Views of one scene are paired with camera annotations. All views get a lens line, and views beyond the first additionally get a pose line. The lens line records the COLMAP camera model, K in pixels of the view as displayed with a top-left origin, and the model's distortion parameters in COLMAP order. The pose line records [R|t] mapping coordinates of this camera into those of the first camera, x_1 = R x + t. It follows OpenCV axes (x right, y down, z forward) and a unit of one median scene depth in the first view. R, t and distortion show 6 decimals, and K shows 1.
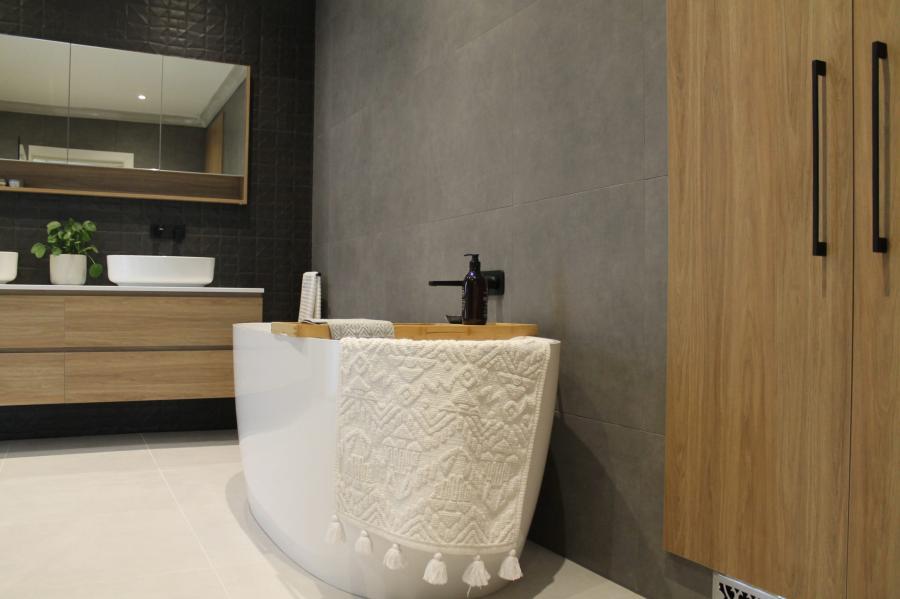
lens RADIAL K [[757.6, 0, 443.1], [0, 757.6, 303.1], [0, 0, 1]] dist [-0.167040, 0.145616]
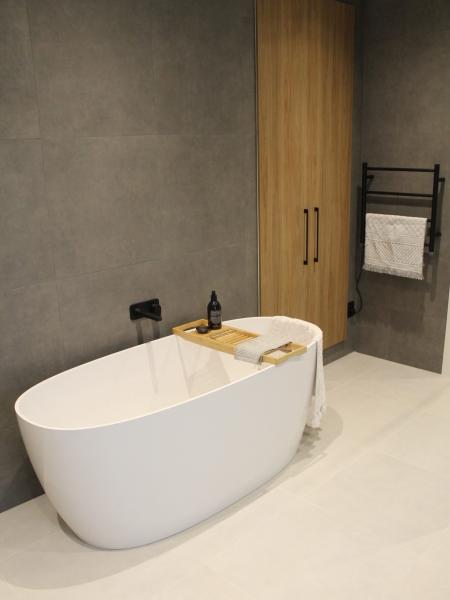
lens RADIAL K [[600.0, 0, 224.9], [0, 600.0, 327.3], [0, 0, 1]] dist [-0.078662, 0.005259]
pose [[-0.312118, -0.289001, 0.905020, -0.820034], [0.026152, 0.949634, 0.312267, -0.272632], [-0.949683, 0.121133, -0.288840, 0.883816]]
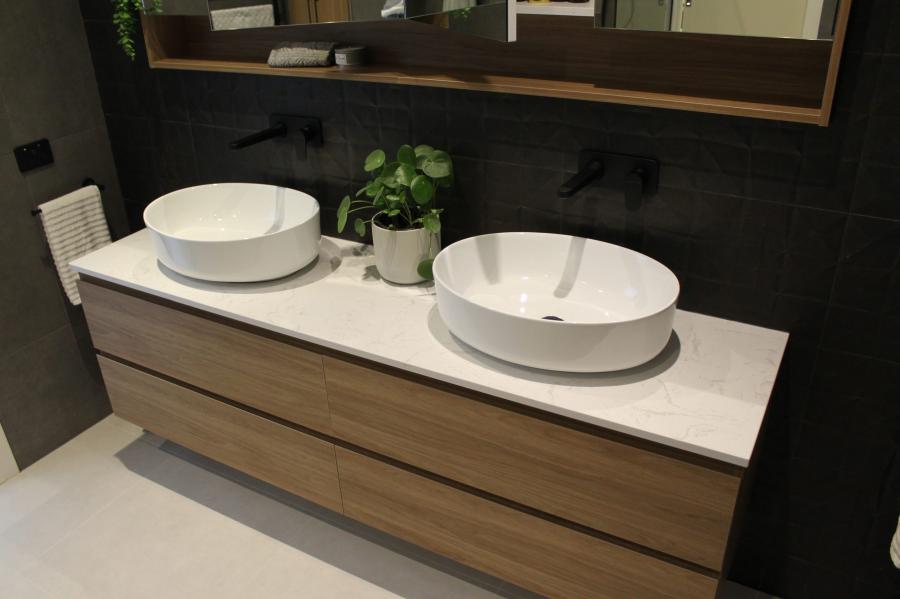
lens RADIAL K [[757.6, 0, 443.1], [0, 757.6, 303.1], [0, 0, 1]] dist [-0.167040, 0.145616]
pose [[0.546029, 0.365027, -0.754061, -0.095623], [0.038281, 0.888273, 0.457717, -0.264408], [0.836891, -0.278793, 0.471050, 0.813129]]
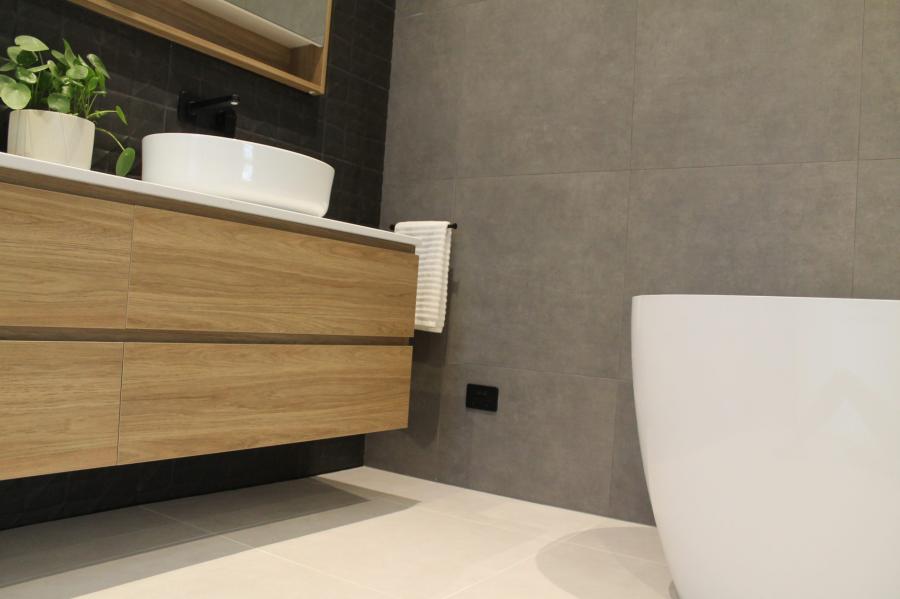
lens RADIAL K [[757.6, 0, 443.1], [0, 757.6, 303.1], [0, 0, 1]] dist [-0.167040, 0.145616]
pose [[0.871646, 0.056380, 0.486883, -0.548188], [-0.055832, 0.998318, -0.015649, 0.040966], [-0.486946, -0.013543, 0.873327, 0.536006]]
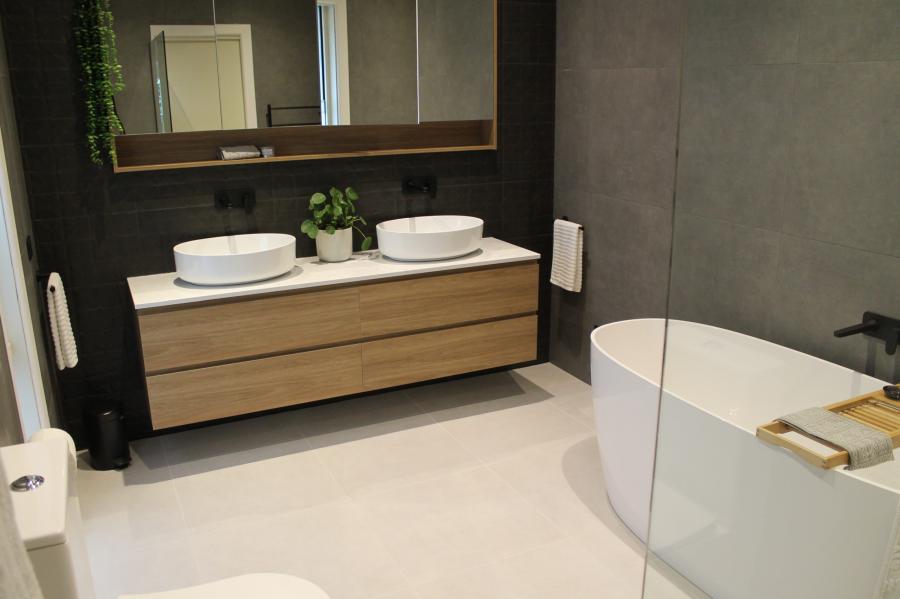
lens RADIAL K [[757.6, 0, 443.1], [0, 757.6, 303.1], [0, 0, 1]] dist [-0.167040, 0.145616]
pose [[0.999562, -0.015898, -0.024944, -0.372287], [0.022069, 0.962315, 0.271040, -0.245507], [0.019695, -0.271472, 0.962245, 0.051214]]
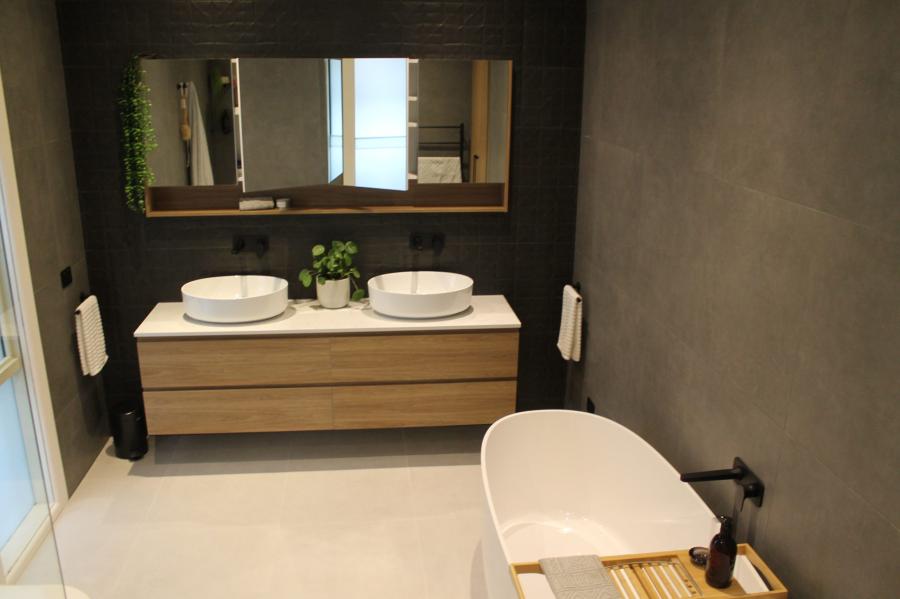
lens RADIAL K [[757.6, 0, 443.1], [0, 757.6, 303.1], [0, 0, 1]] dist [-0.167040, 0.145616]
pose [[0.937536, 0.104629, -0.331781, -0.010720], [-0.004013, 0.956891, 0.290420, -0.361107], [0.347865, -0.270948, 0.897540, 0.095746]]
